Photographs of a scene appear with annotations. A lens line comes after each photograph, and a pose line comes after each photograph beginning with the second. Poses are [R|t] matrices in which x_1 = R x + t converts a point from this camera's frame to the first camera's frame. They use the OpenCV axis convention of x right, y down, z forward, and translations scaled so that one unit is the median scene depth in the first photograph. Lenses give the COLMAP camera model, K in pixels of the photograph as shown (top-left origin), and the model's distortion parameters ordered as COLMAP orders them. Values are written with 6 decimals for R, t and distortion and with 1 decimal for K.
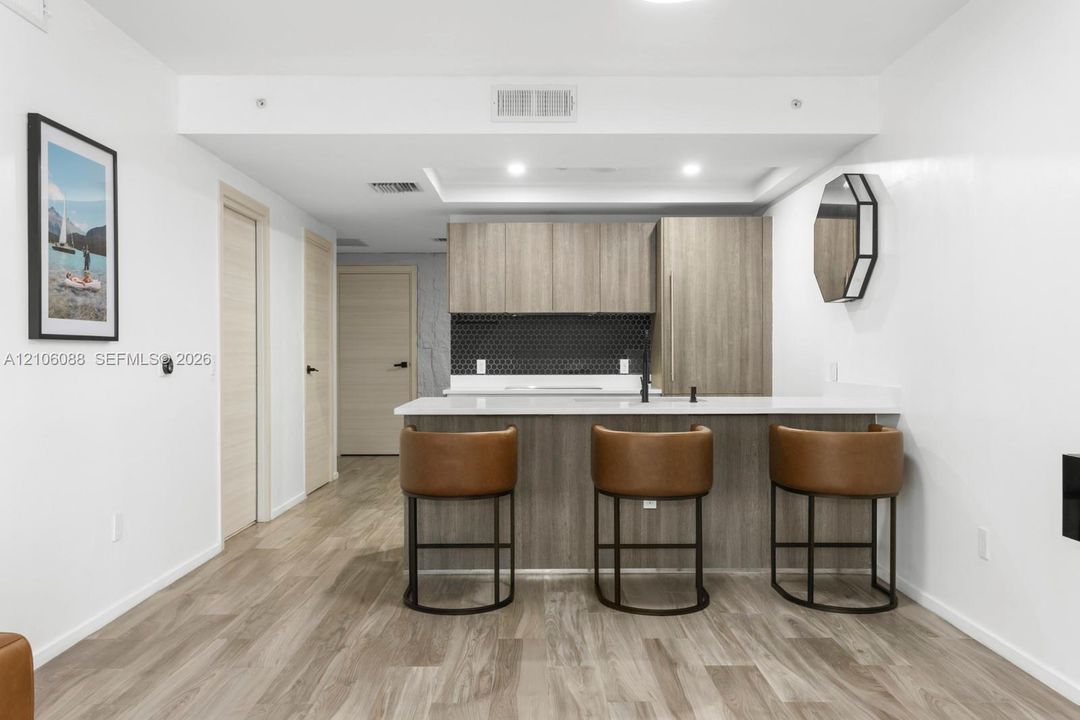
lens RADIAL K [[834.4, 0, 542.1], [0, 834.4, 365.6], [0, 0, 1]] dist [0.000083, 0.007194]
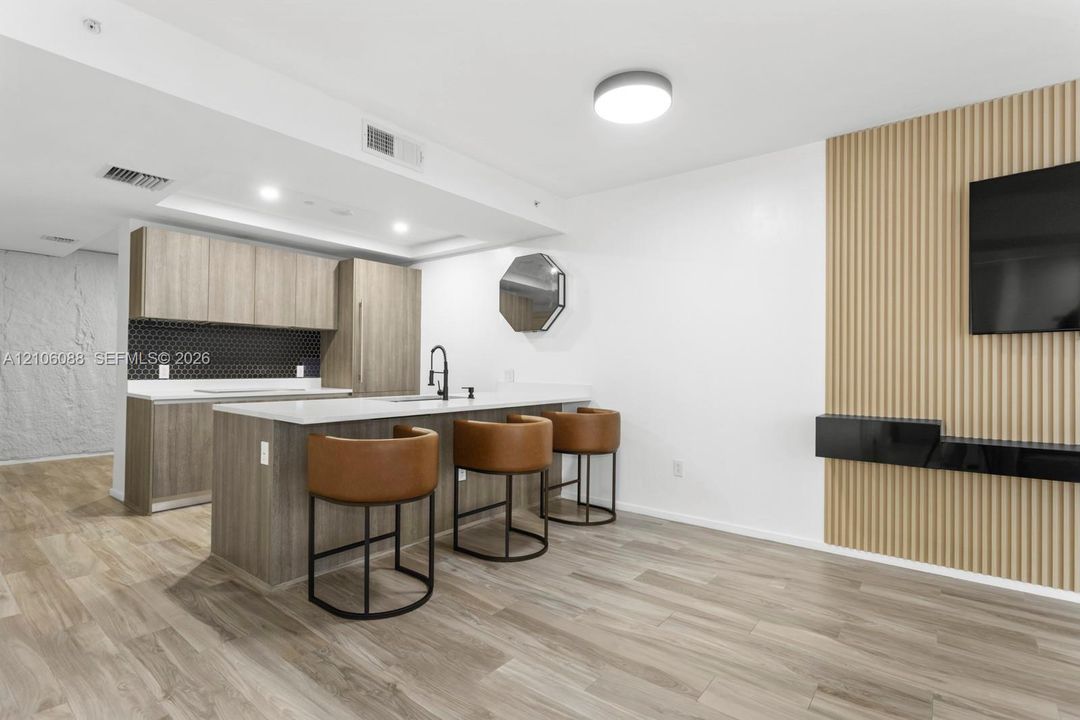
lens RADIAL K [[513.7, 0, 535.2], [0, 513.7, 359.6], [0, 0, 1]] dist [-0.010209, 0.001765]
pose [[0.638566, 0.017604, 0.769365, -0.290850], [-0.002838, 0.999785, -0.020521, -0.002166], [-0.769561, 0.010920, 0.638479, 0.267033]]
